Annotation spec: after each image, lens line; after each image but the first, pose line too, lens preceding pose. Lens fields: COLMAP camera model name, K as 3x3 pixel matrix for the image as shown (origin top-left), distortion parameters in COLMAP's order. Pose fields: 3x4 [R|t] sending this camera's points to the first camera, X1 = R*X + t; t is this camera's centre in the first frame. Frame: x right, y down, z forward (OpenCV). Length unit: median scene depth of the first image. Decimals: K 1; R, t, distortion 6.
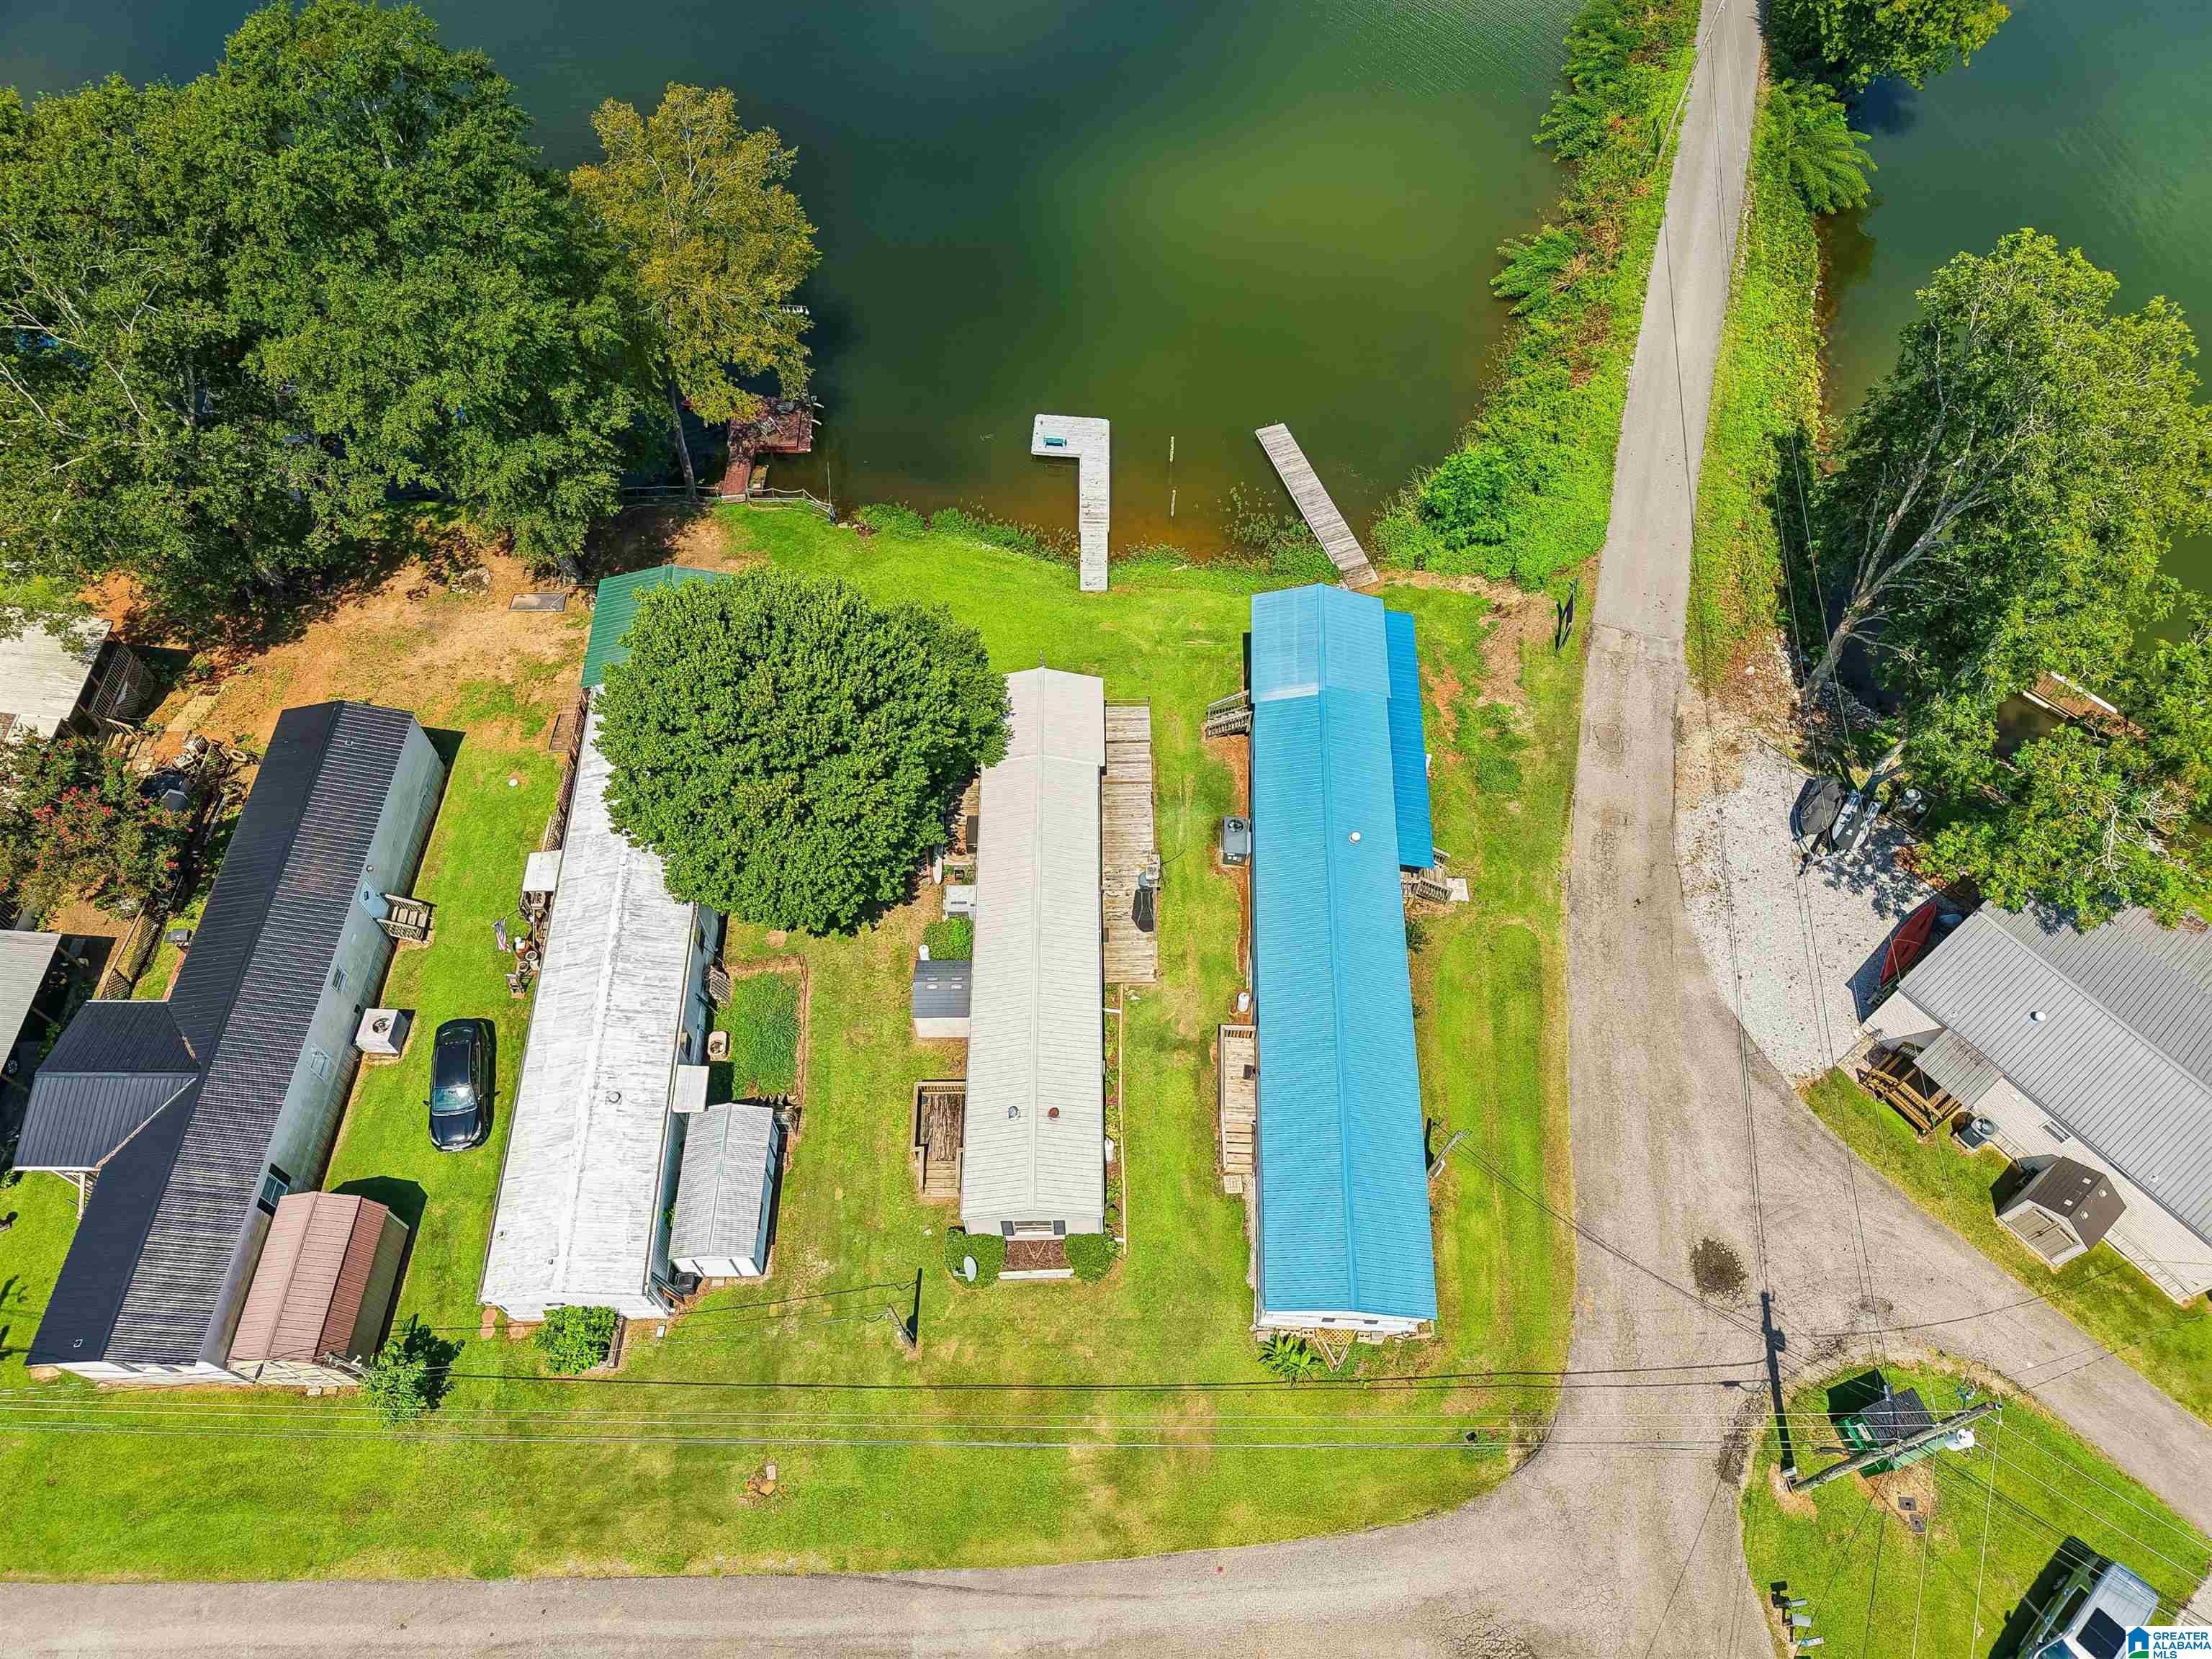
lens RADIAL K [[1509.2, 0, 1110.0], [0, 1509.2, 848.5], [0, 0, 1]] dist [0.024198, -0.024804]
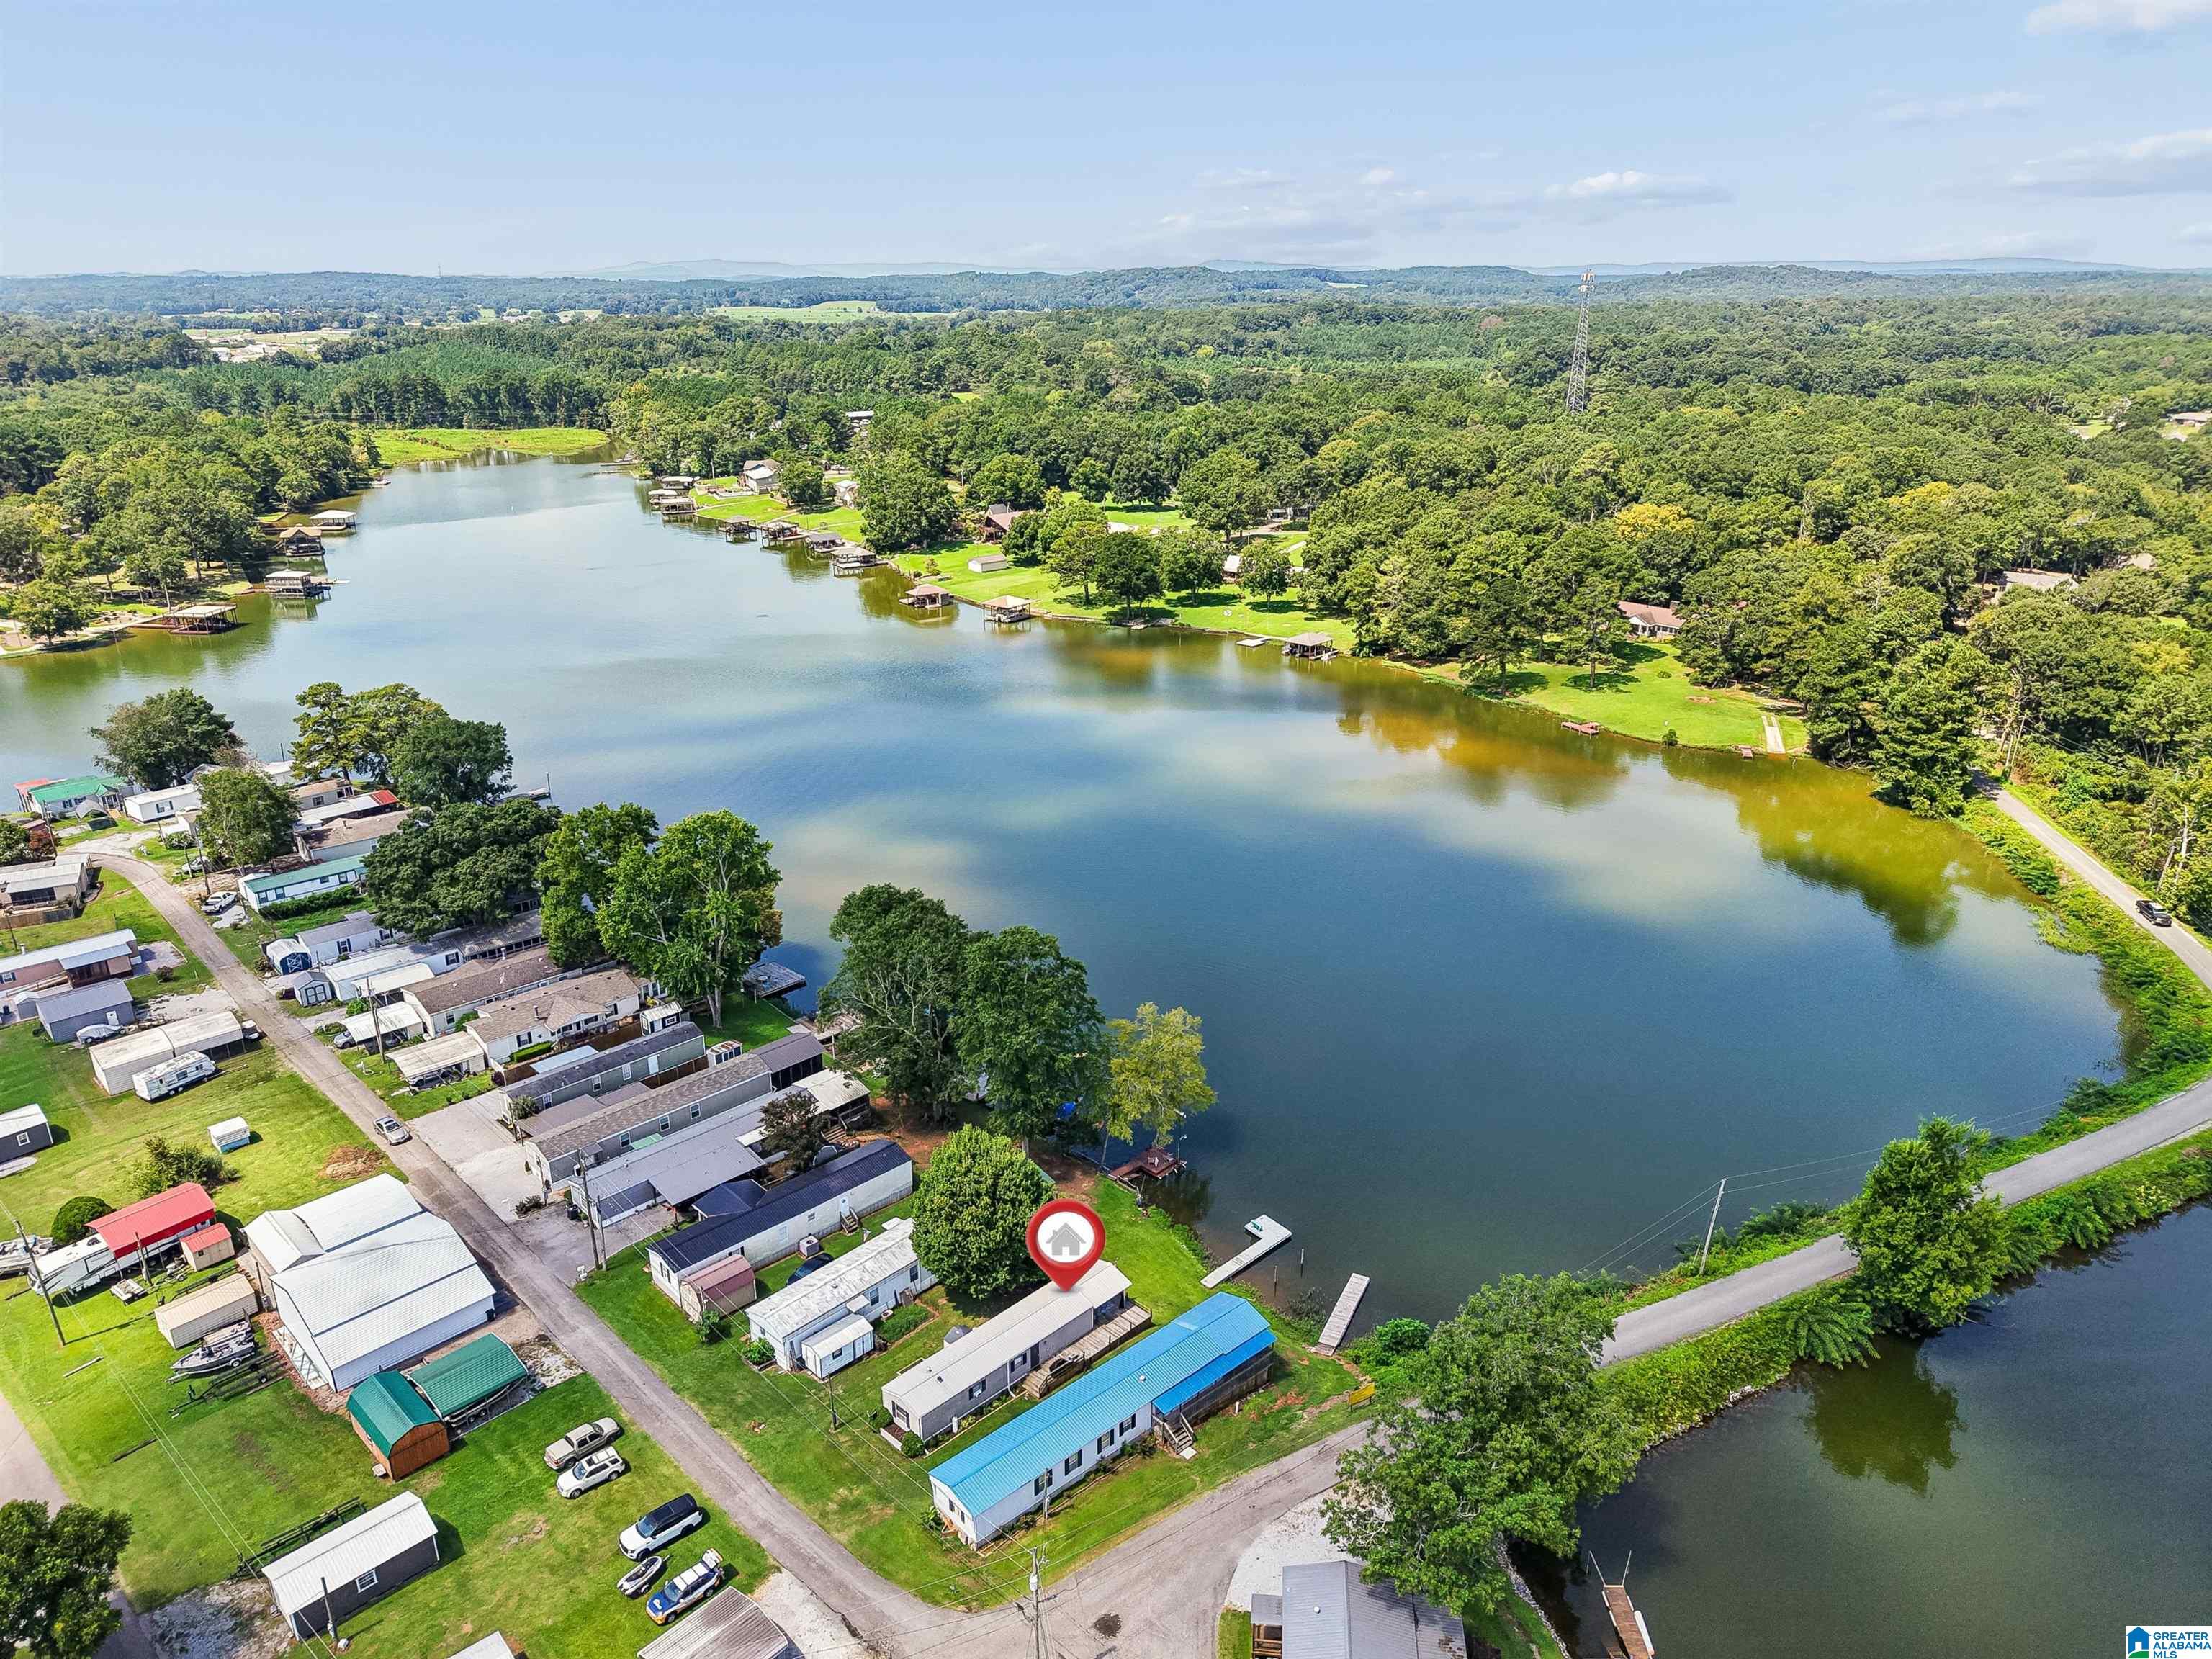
lens RADIAL K [[1509.2, 0, 1110.0], [0, 1509.2, 848.5], [0, 0, 1]] dist [0.024198, -0.024804]
pose [[0.704142, 0.243060, -0.667162, 1.343050], [-0.590555, 0.722153, -0.360194, 0.240422], [0.394244, 0.647624, 0.652039, -0.821830]]
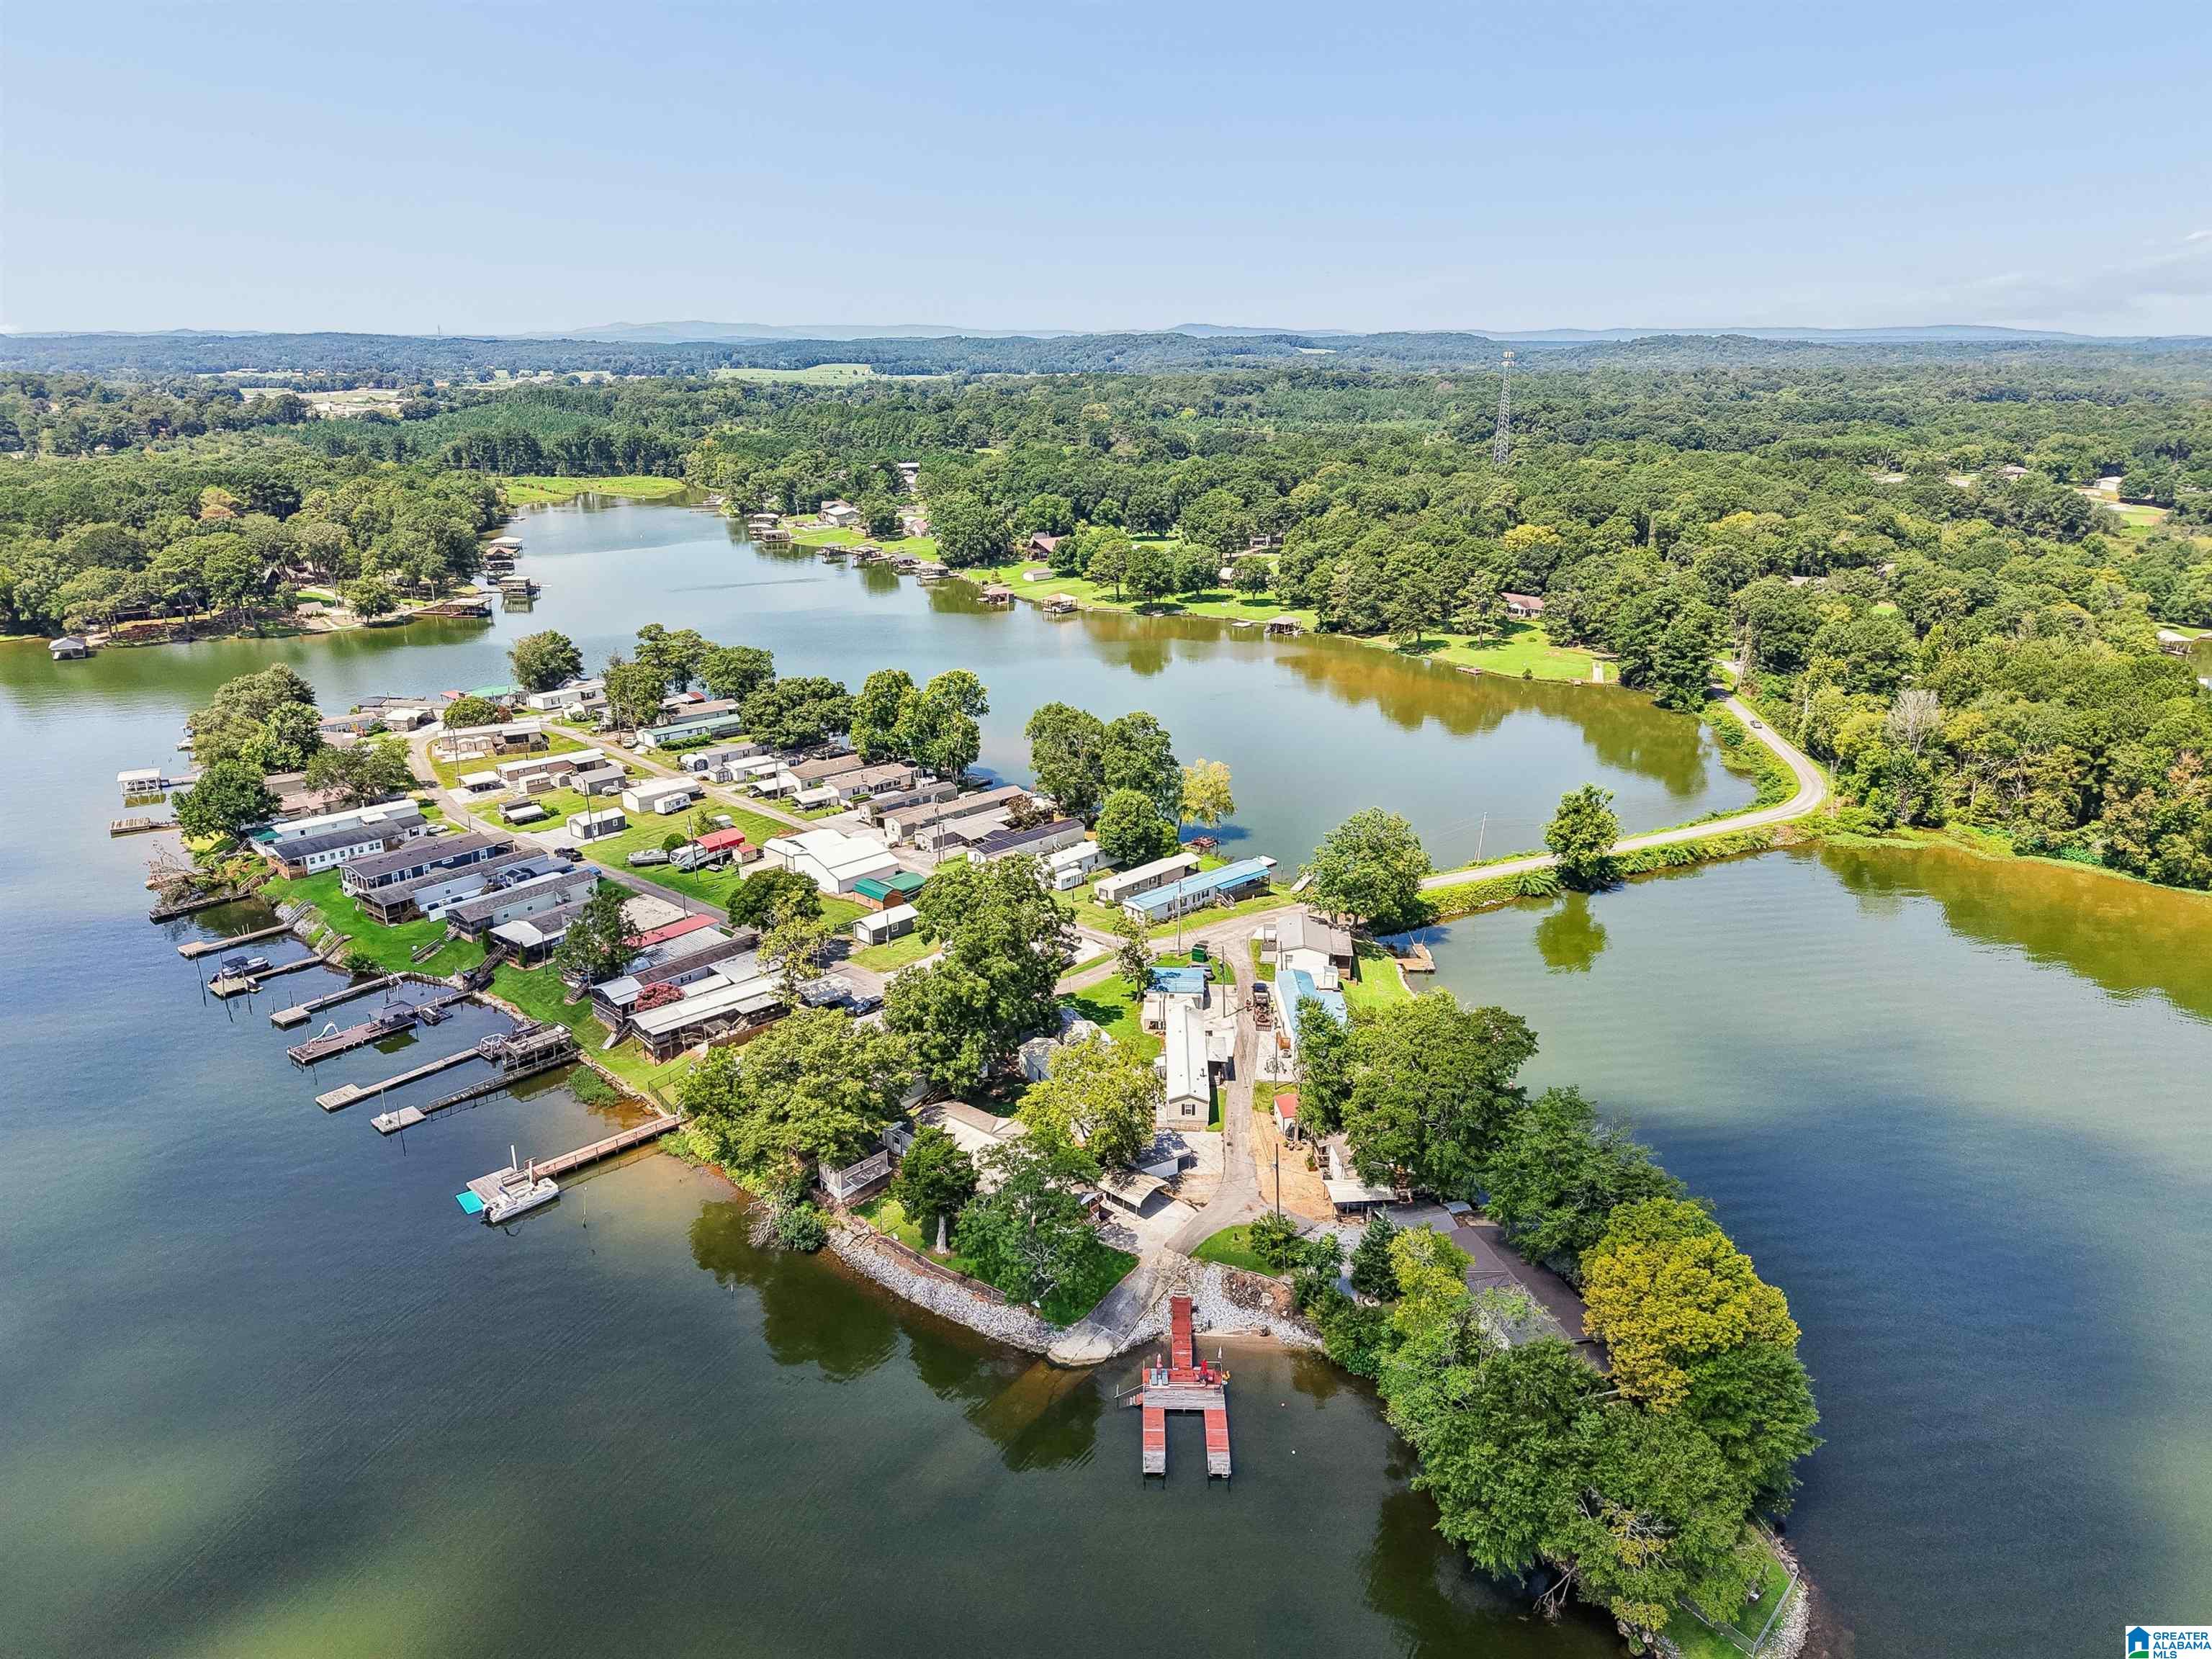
lens RADIAL K [[1523.0, 0, 1104.7], [0, 1523.0, 859.9], [0, 0, 1]] dist [0.051681, -0.079943]
pose [[0.714427, 0.220802, -0.663958, 2.991906], [-0.584248, 0.710399, -0.392412, 1.958325], [0.385030, 0.668266, 0.636532, -2.087365]]
